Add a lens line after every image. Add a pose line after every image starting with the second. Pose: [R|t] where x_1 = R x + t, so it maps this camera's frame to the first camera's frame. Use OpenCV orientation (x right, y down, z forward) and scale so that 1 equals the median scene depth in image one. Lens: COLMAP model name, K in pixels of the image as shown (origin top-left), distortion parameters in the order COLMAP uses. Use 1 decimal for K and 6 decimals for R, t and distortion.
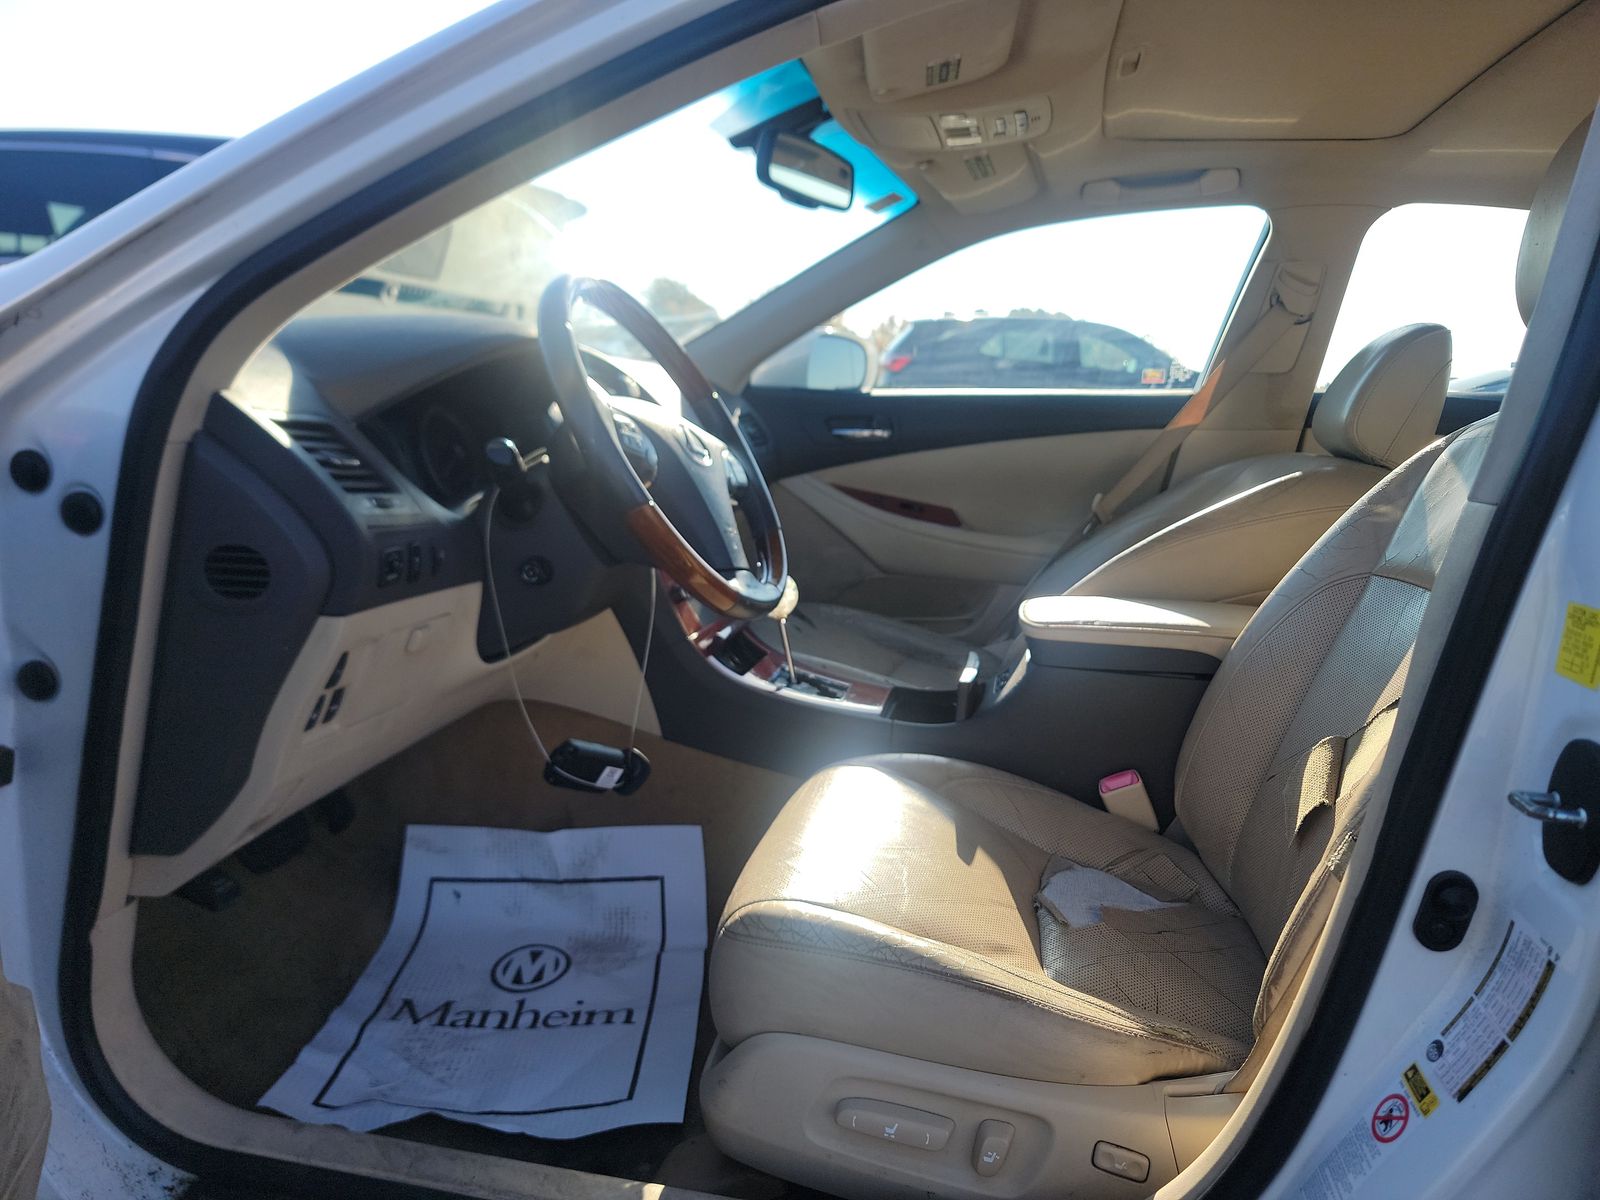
lens RADIAL K [[1119.5, 0, 835.5], [0, 1119.5, 601.1], [0, 0, 1]] dist [0.058935, -0.047371]
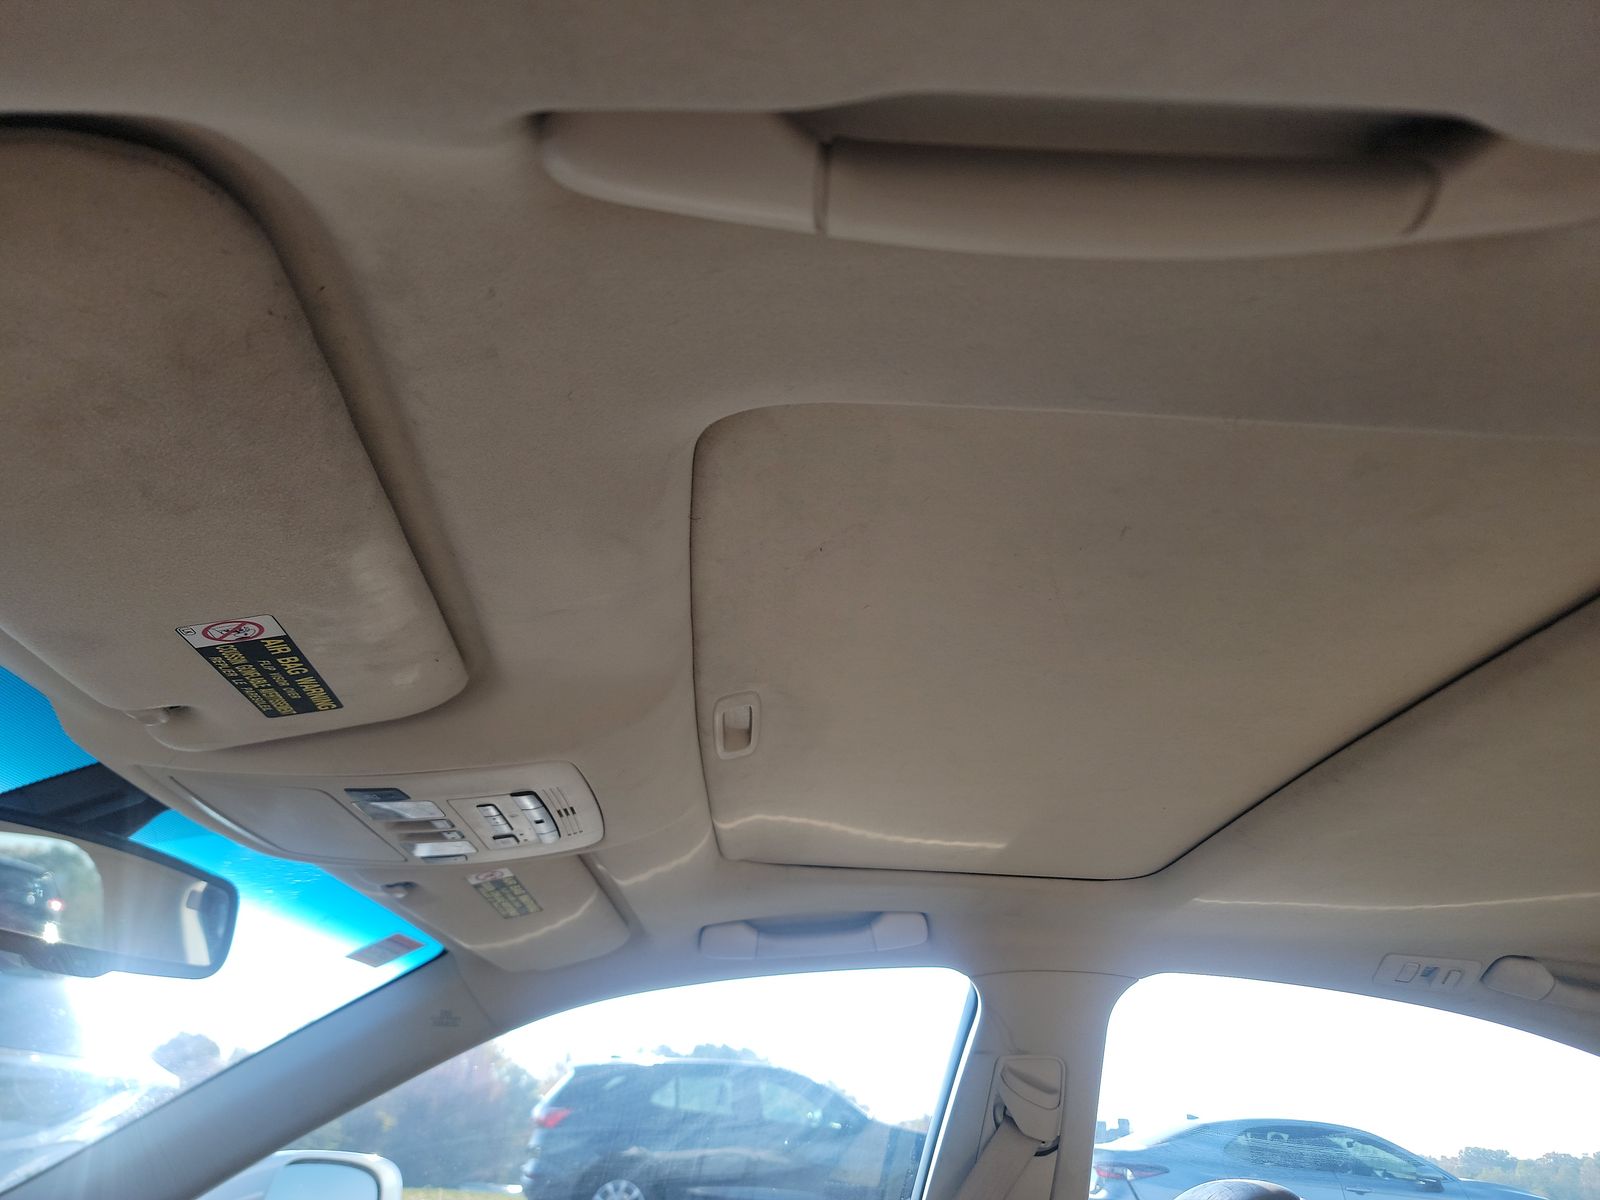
lens RADIAL K [[1119.5, 0, 835.5], [0, 1119.5, 601.1], [0, 0, 1]] dist [0.058935, -0.047371]
pose [[0.965470, 0.094685, 0.242698, 0.126264], [0.065615, 0.813197, -0.578278, -0.151759], [-0.252115, 0.574235, 0.778904, 0.392297]]
